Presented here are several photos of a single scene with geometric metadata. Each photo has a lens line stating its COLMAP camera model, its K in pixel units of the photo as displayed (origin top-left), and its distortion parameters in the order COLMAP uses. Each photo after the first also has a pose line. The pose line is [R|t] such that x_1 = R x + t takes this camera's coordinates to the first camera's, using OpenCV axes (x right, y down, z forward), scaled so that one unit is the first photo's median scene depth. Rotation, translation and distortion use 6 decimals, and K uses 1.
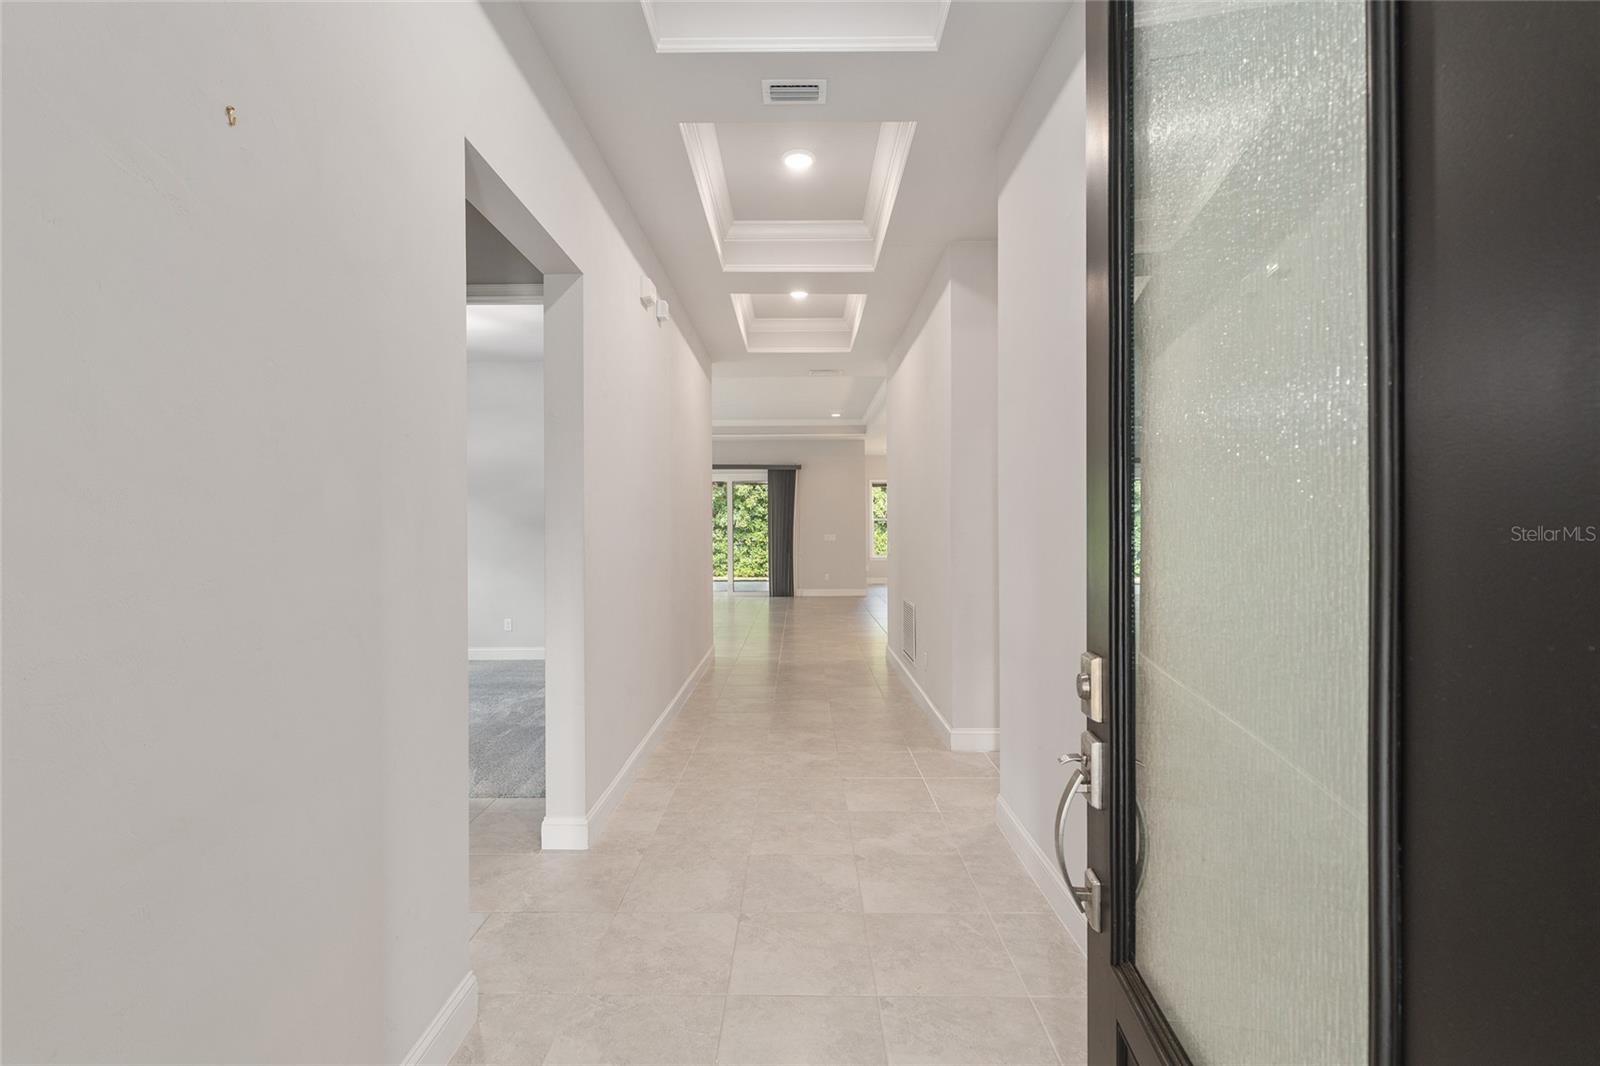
lens RADIAL K [[676.1, 0, 798.5], [0, 676.1, 523.6], [0, 0, 1]] dist [-0.007581, 0.000297]
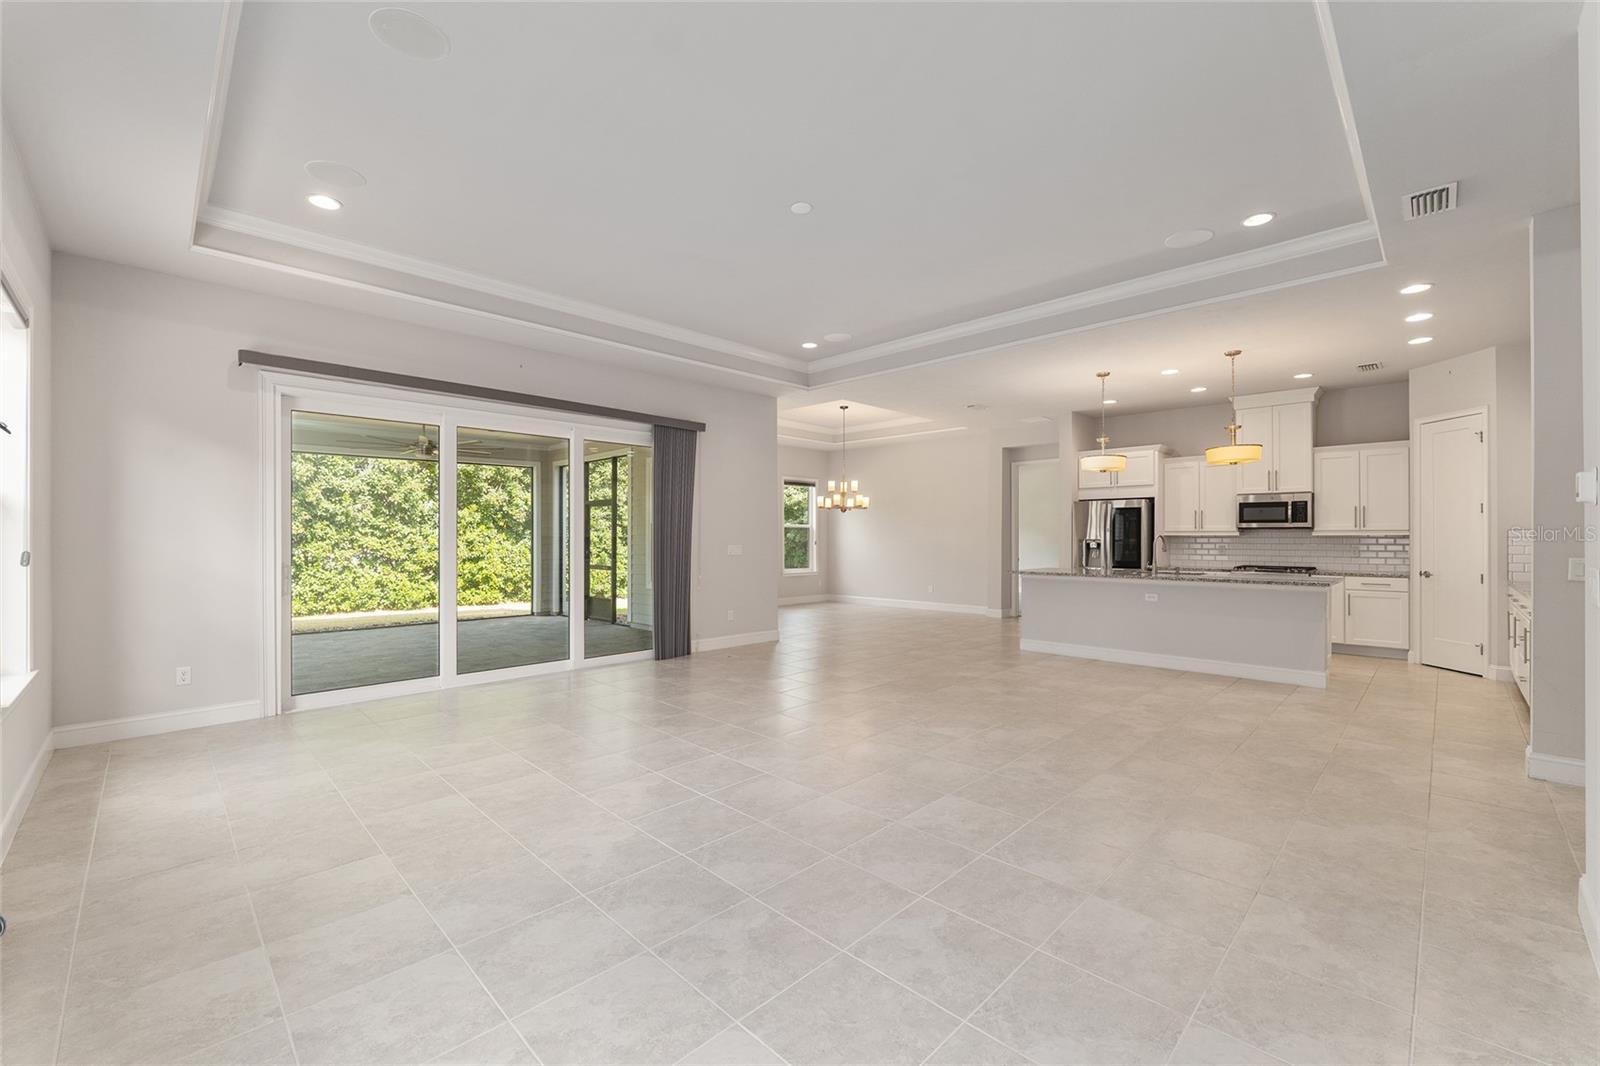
lens RADIAL K [[651.1, 0, 793.5], [0, 651.1, 534.2], [0, 0, 1]] dist [-0.010708, -0.000073]
pose [[0.710370, 0.004673, 0.703813, -0.164660], [-0.005629, 0.999984, -0.000959, 0.003577], [-0.703806, -0.003281, 0.710385, 0.274164]]
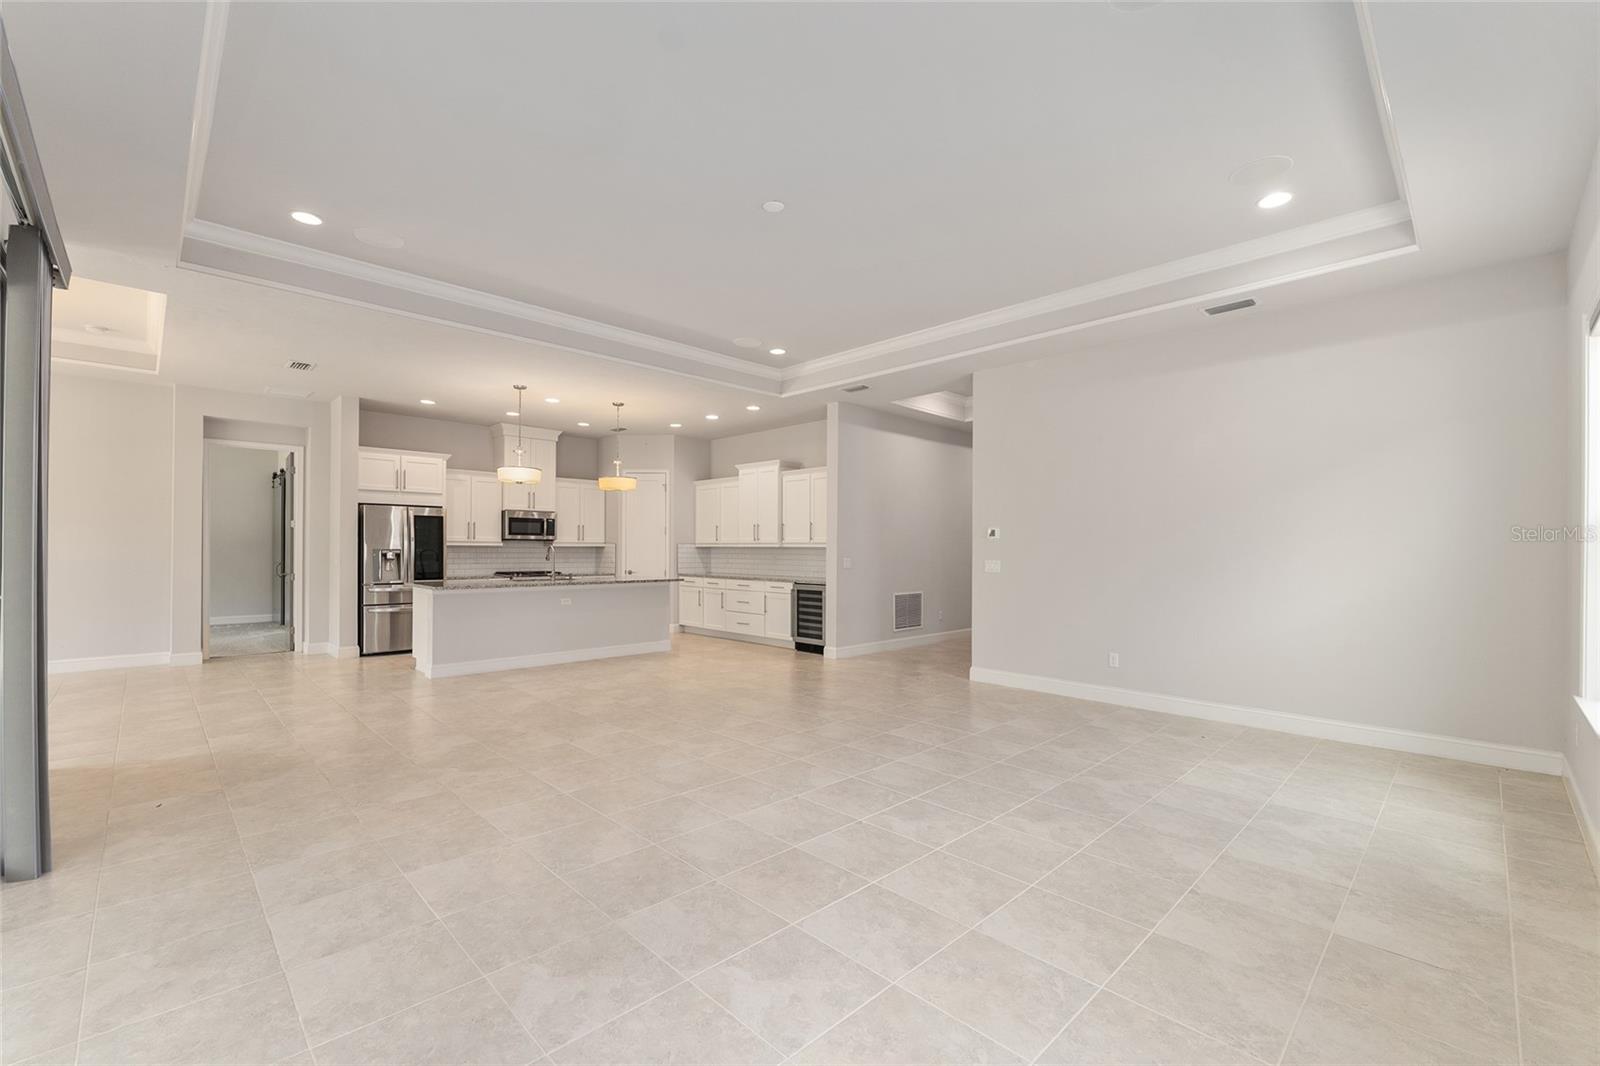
lens RADIAL K [[676.1, 0, 793.9], [0, 676.1, 545.1], [0, 0, 1]] dist [-0.007581, 0.000297]
pose [[-0.693291, 0.001499, 0.720656, -0.180629], [-0.009125, 0.999899, -0.010858, 0.007752], [-0.720600, -0.014104, -0.693207, 0.955965]]
